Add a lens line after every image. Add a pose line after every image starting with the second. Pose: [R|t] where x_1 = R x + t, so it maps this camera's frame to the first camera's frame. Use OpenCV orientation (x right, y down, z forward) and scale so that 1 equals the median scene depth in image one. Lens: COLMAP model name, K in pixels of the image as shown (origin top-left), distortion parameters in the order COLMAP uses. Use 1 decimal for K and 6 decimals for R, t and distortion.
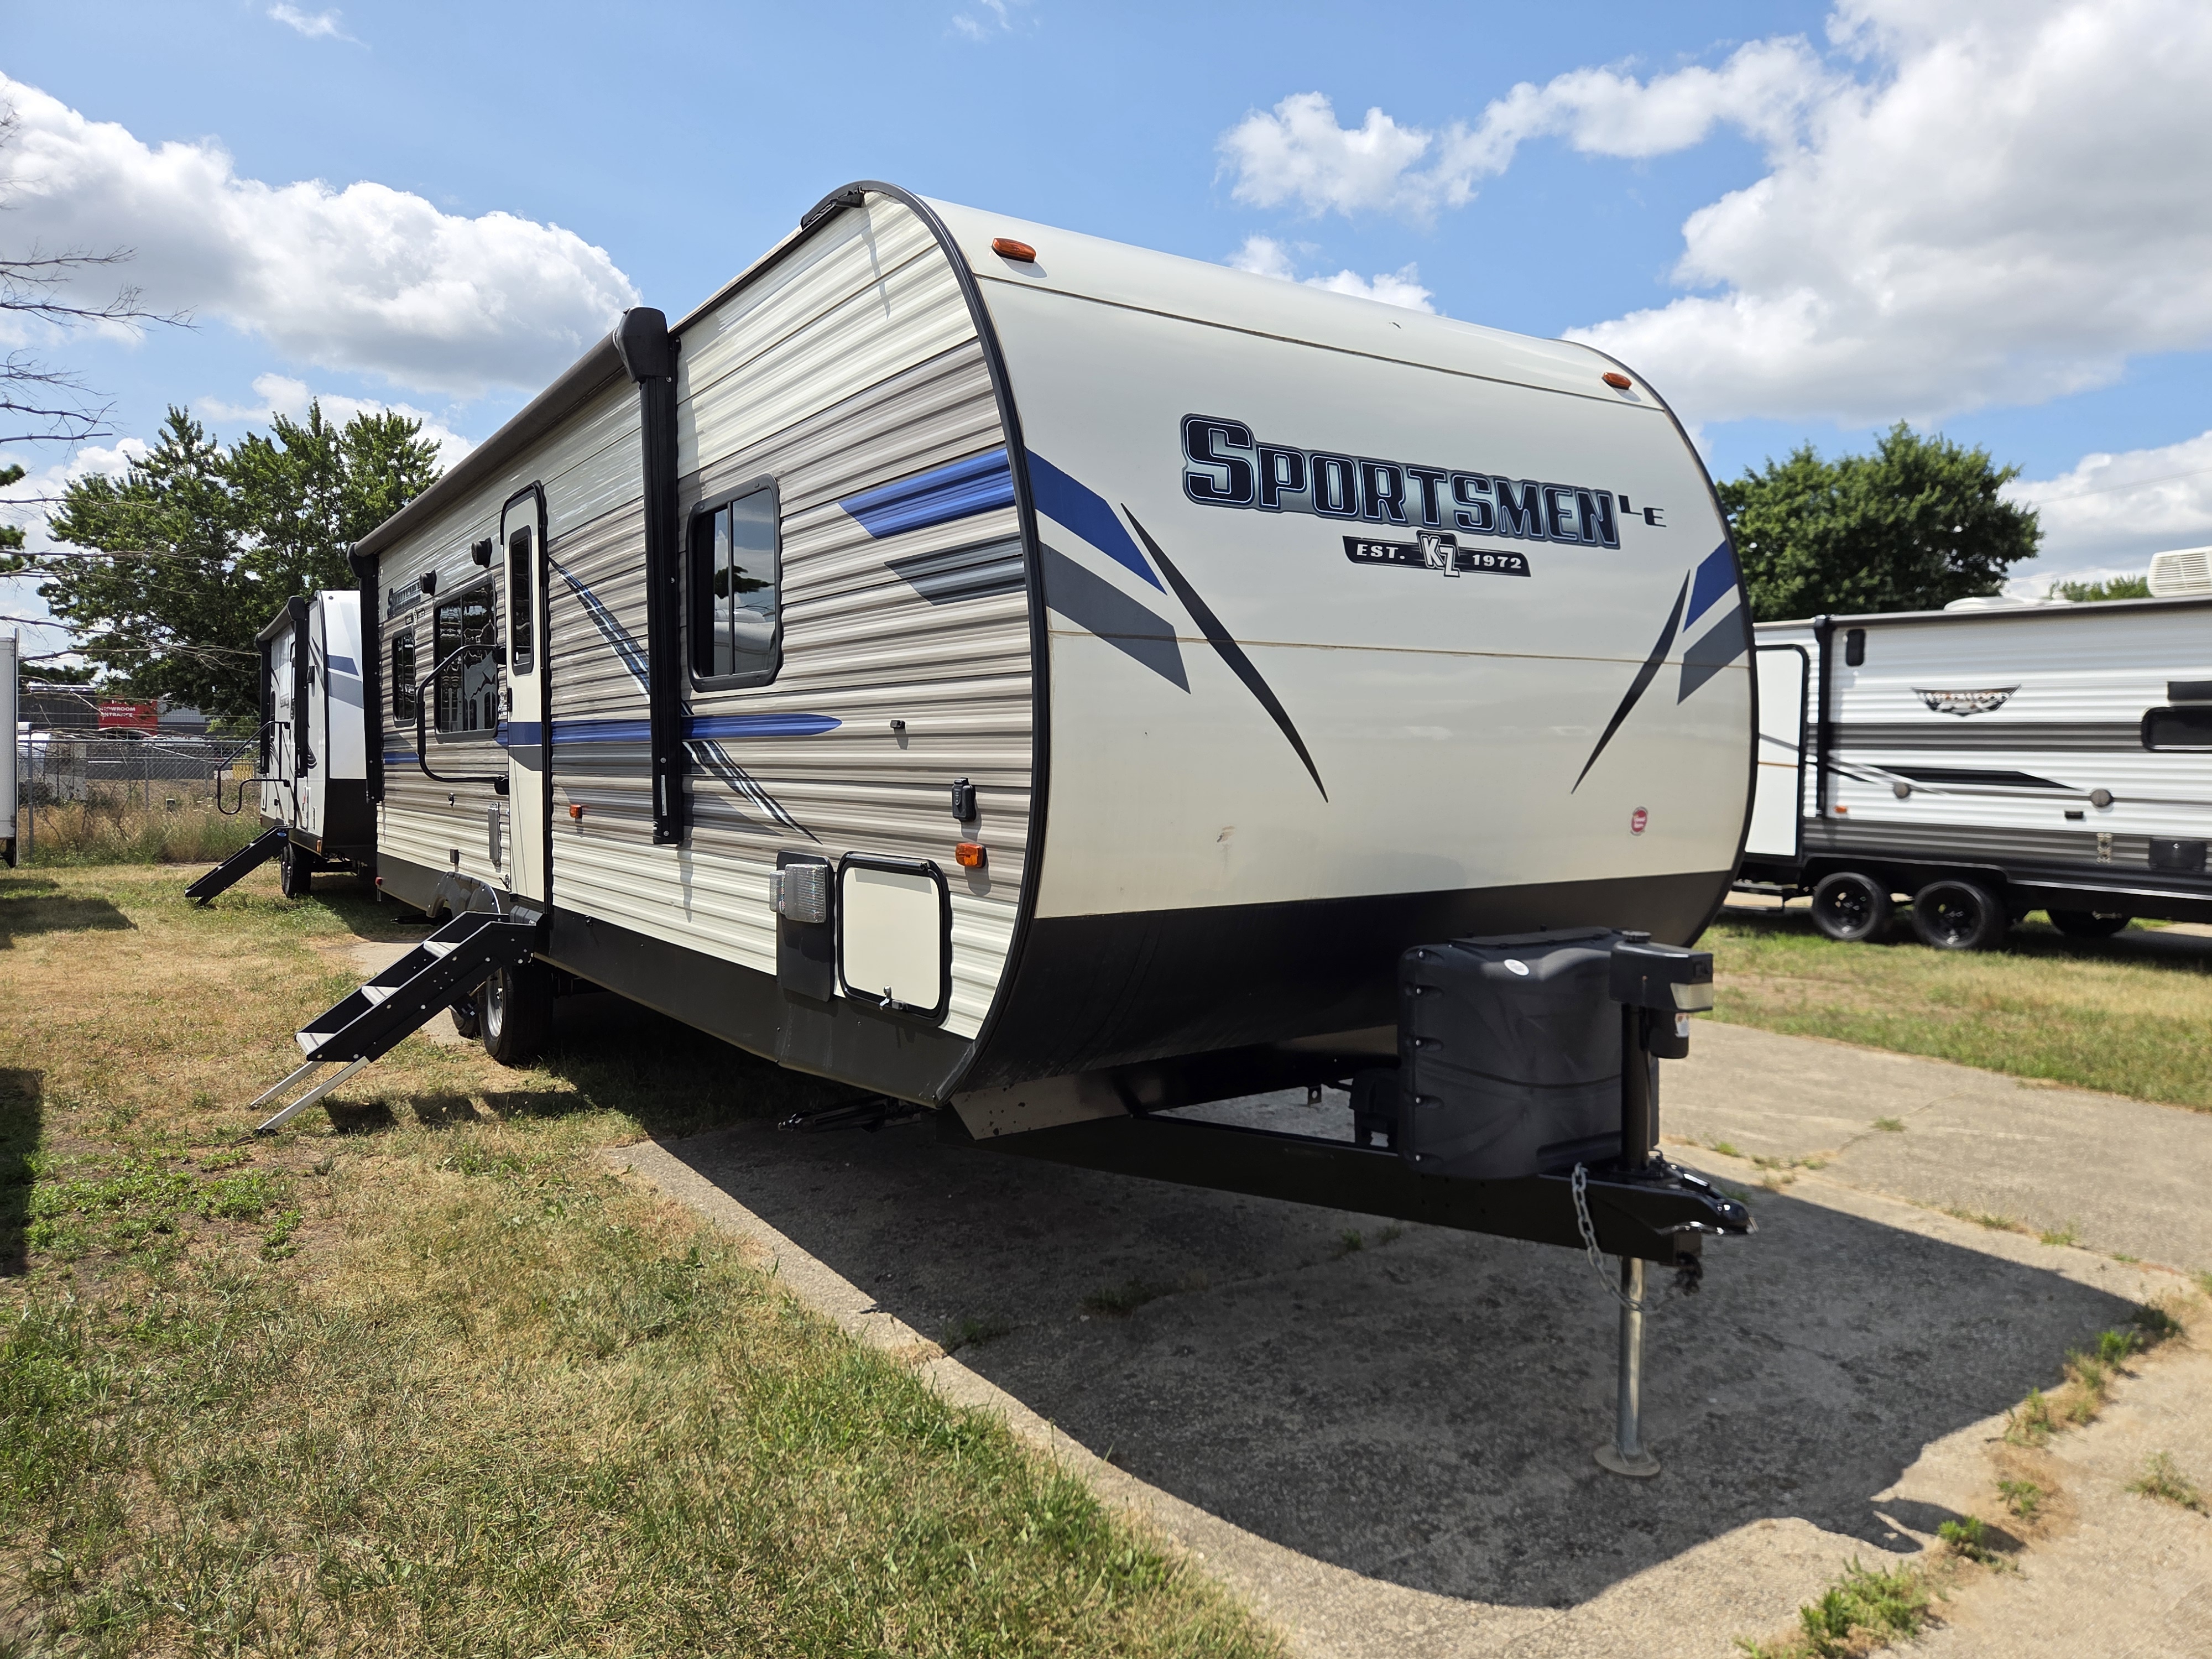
lens RADIAL K [[1489.1, 0, 1128.7], [0, 1489.1, 841.5], [0, 0, 1]] dist [0.048659, -0.001237]
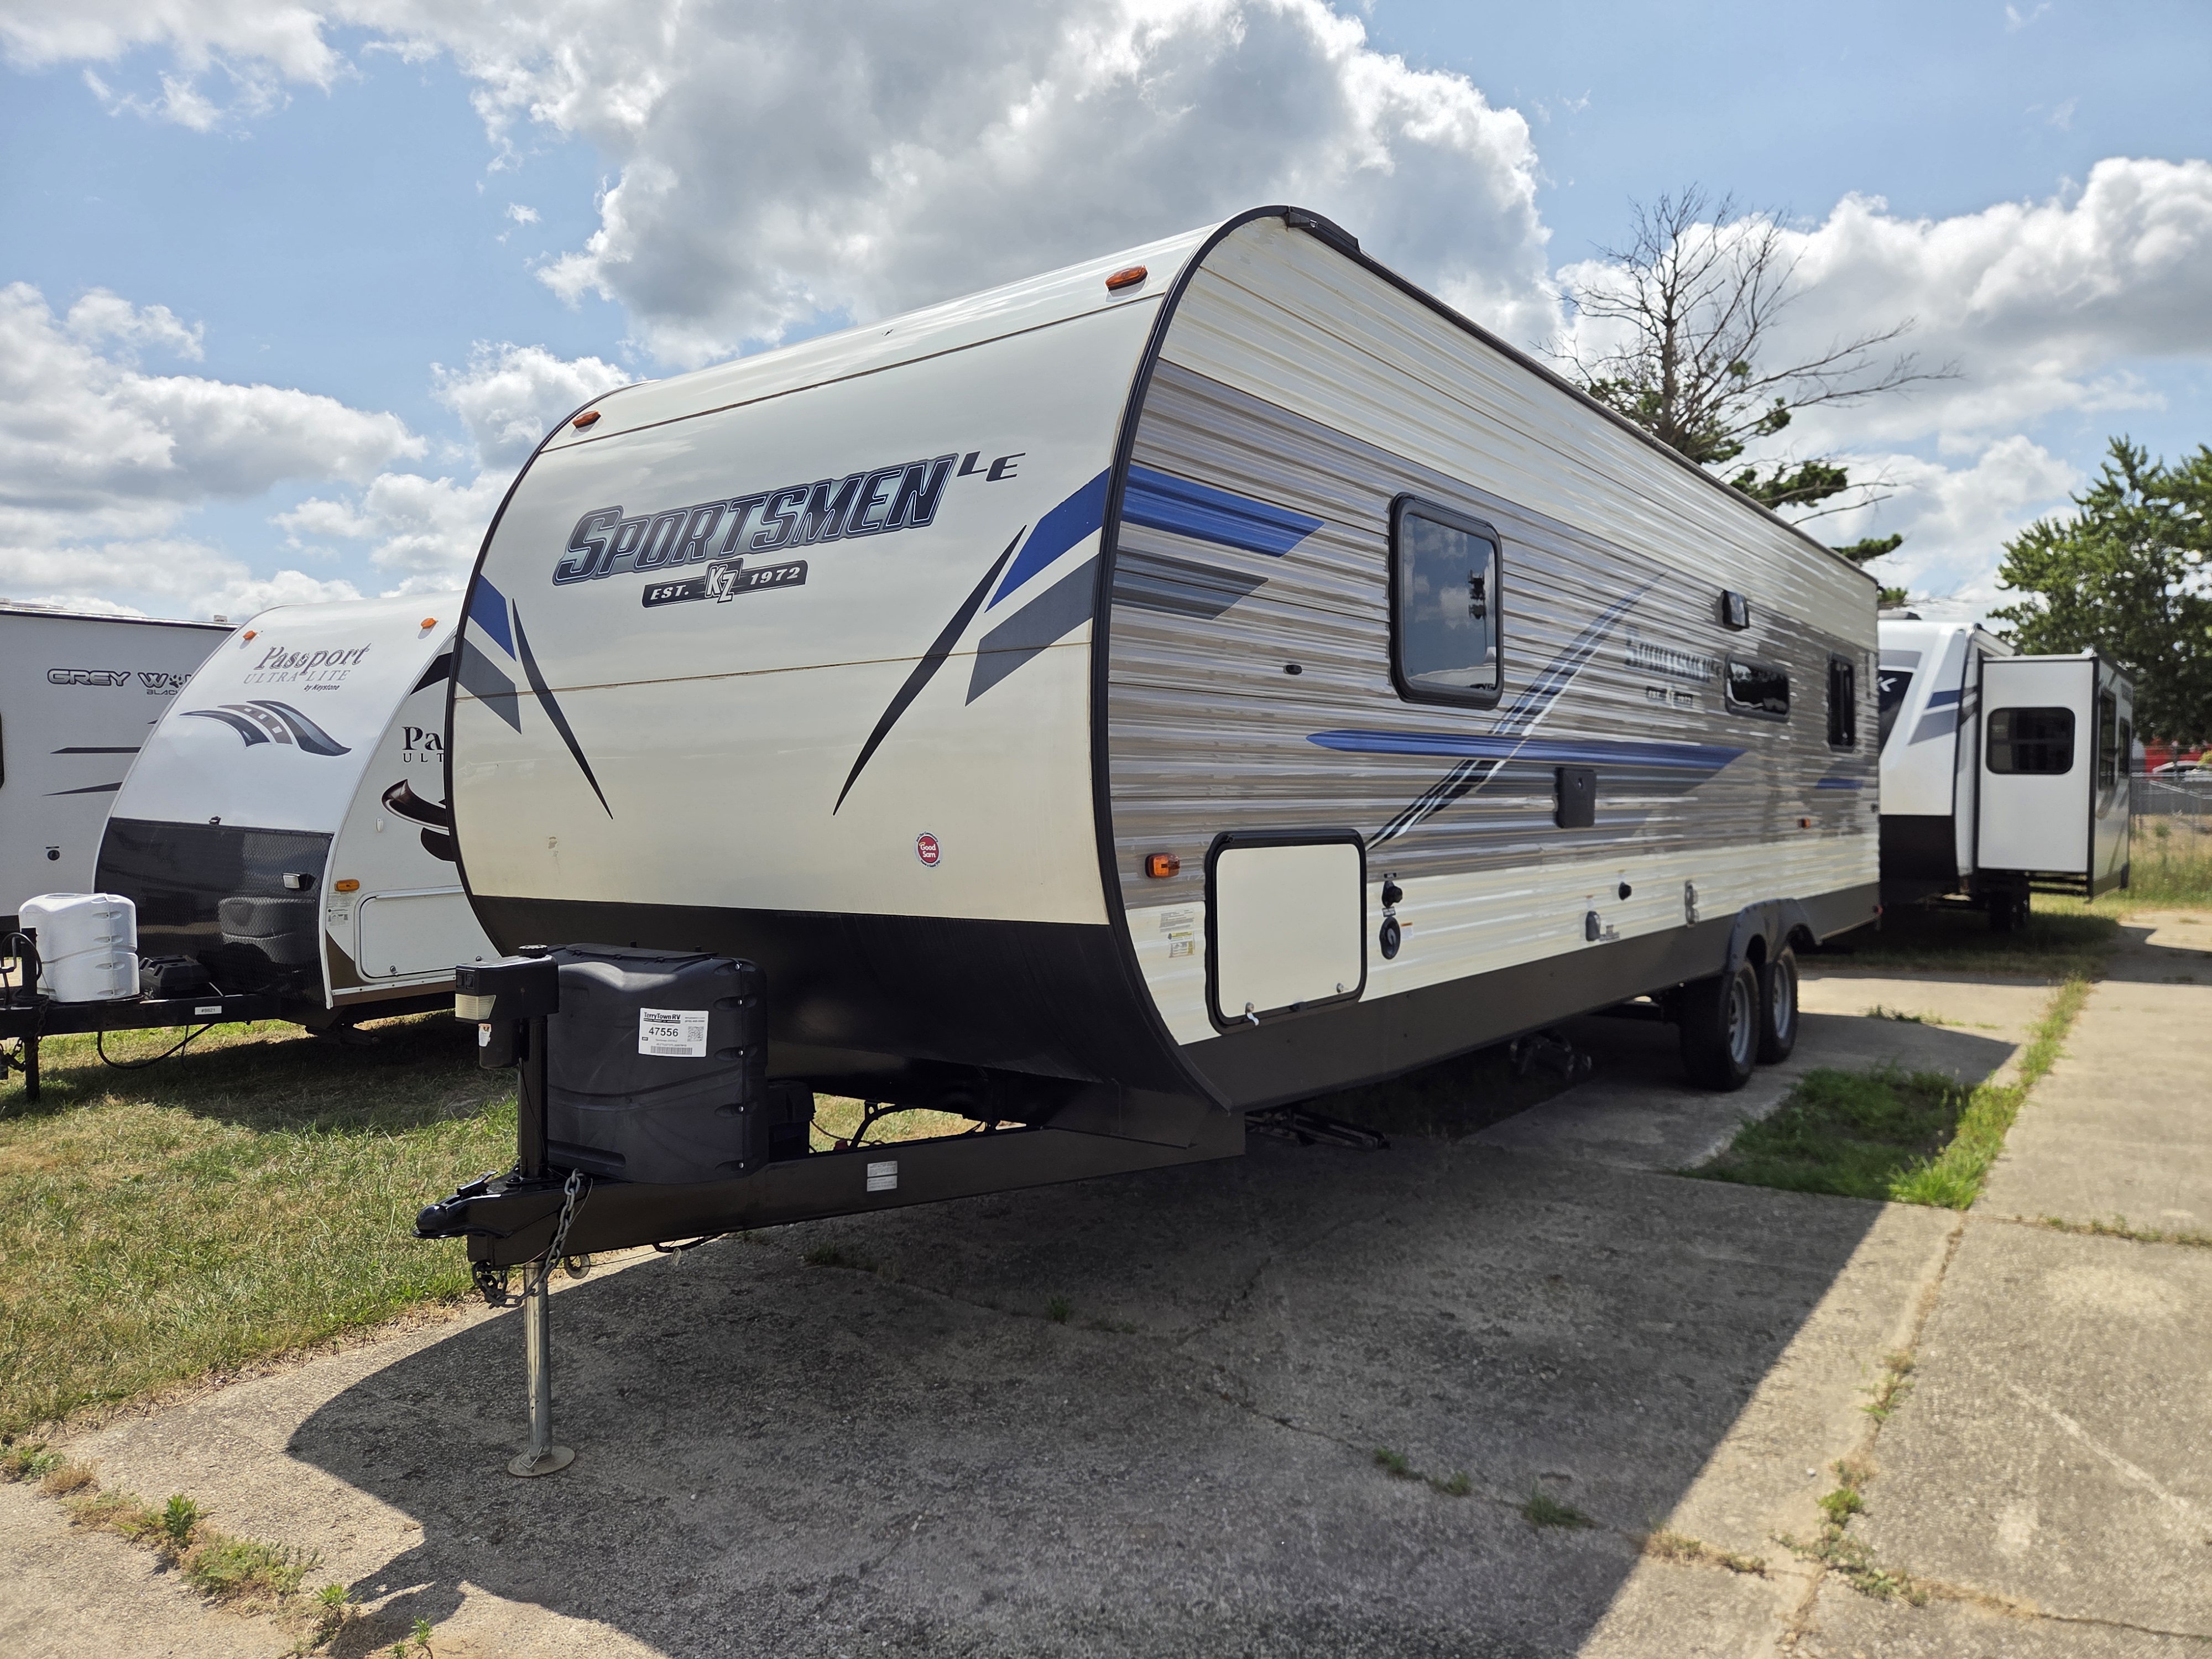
lens RADIAL K [[1484.3, 0, 1106.0], [0, 1484.3, 829.5], [0, 0, 1]] dist [0.067674, -0.064971]
pose [[0.330755, 0.012982, -0.943627, 1.261451], [-0.041420, 0.999142, -0.000773, -0.028972], [0.942807, 0.039341, 0.331009, 0.898316]]
